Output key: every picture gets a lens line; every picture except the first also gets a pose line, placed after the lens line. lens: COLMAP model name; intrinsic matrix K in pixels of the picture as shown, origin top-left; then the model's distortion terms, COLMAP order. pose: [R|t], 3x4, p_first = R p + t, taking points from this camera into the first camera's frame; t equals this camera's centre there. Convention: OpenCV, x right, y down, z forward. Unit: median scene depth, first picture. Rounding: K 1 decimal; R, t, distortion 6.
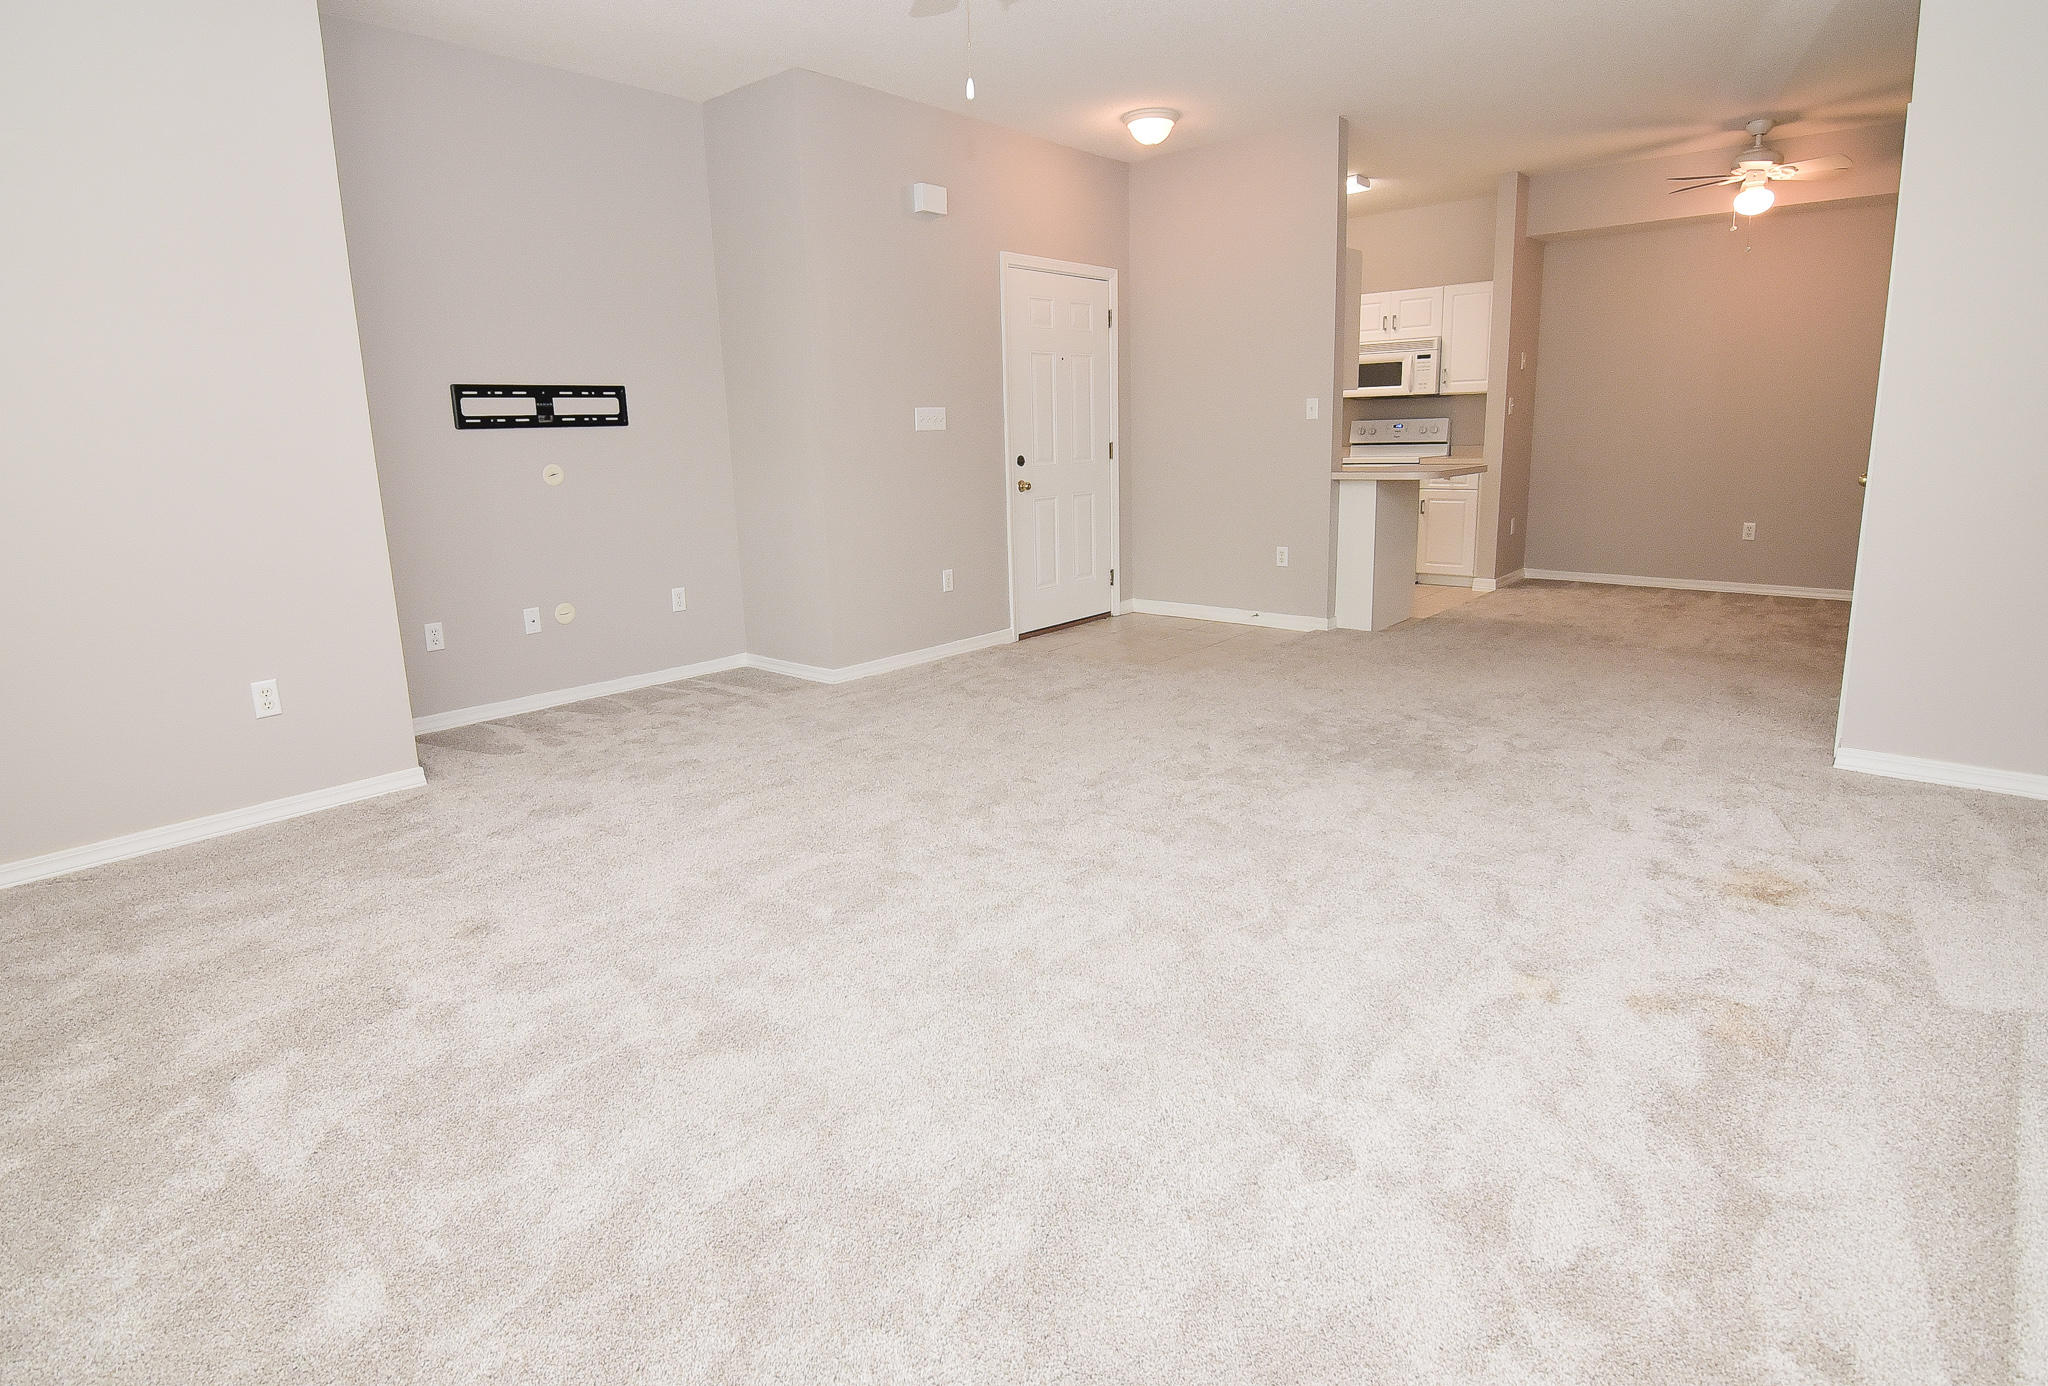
lens RADIAL K [[1040.5, 0, 1032.8], [0, 1040.5, 621.9], [0, 0, 1]] dist [-0.002689, -0.000677]
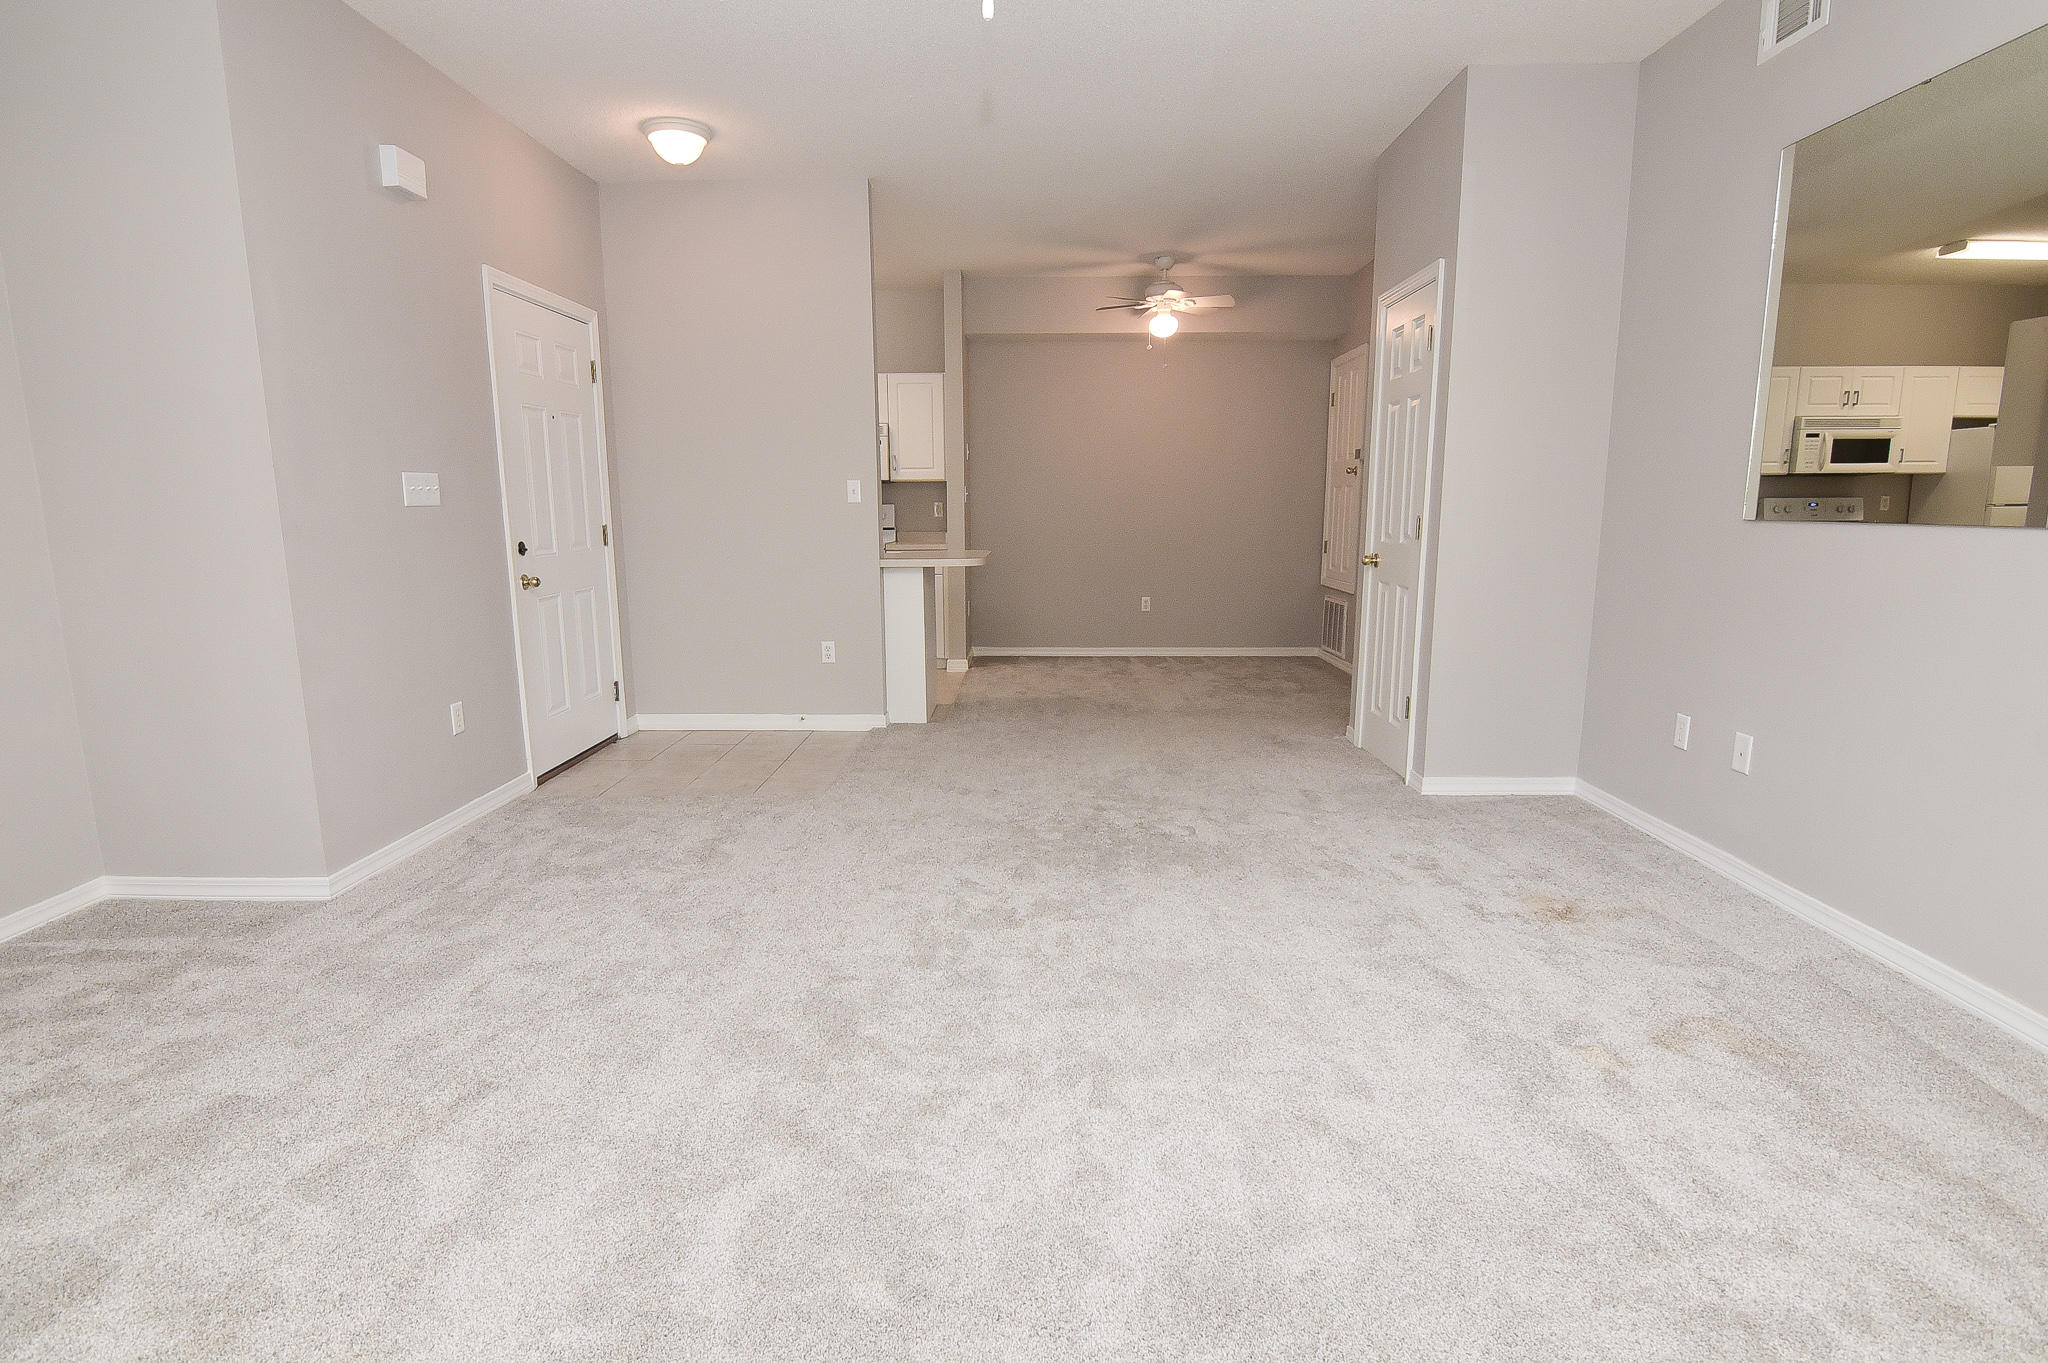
lens RADIAL K [[1033.1, 0, 1013.5], [0, 1033.1, 692.4], [0, 0, 1]] dist [-0.004145, -0.014273]
pose [[0.779183, -0.091436, 0.620091, -0.203945], [0.100405, 0.994735, 0.020514, -0.030989], [-0.618702, 0.046276, 0.784262, 0.200343]]
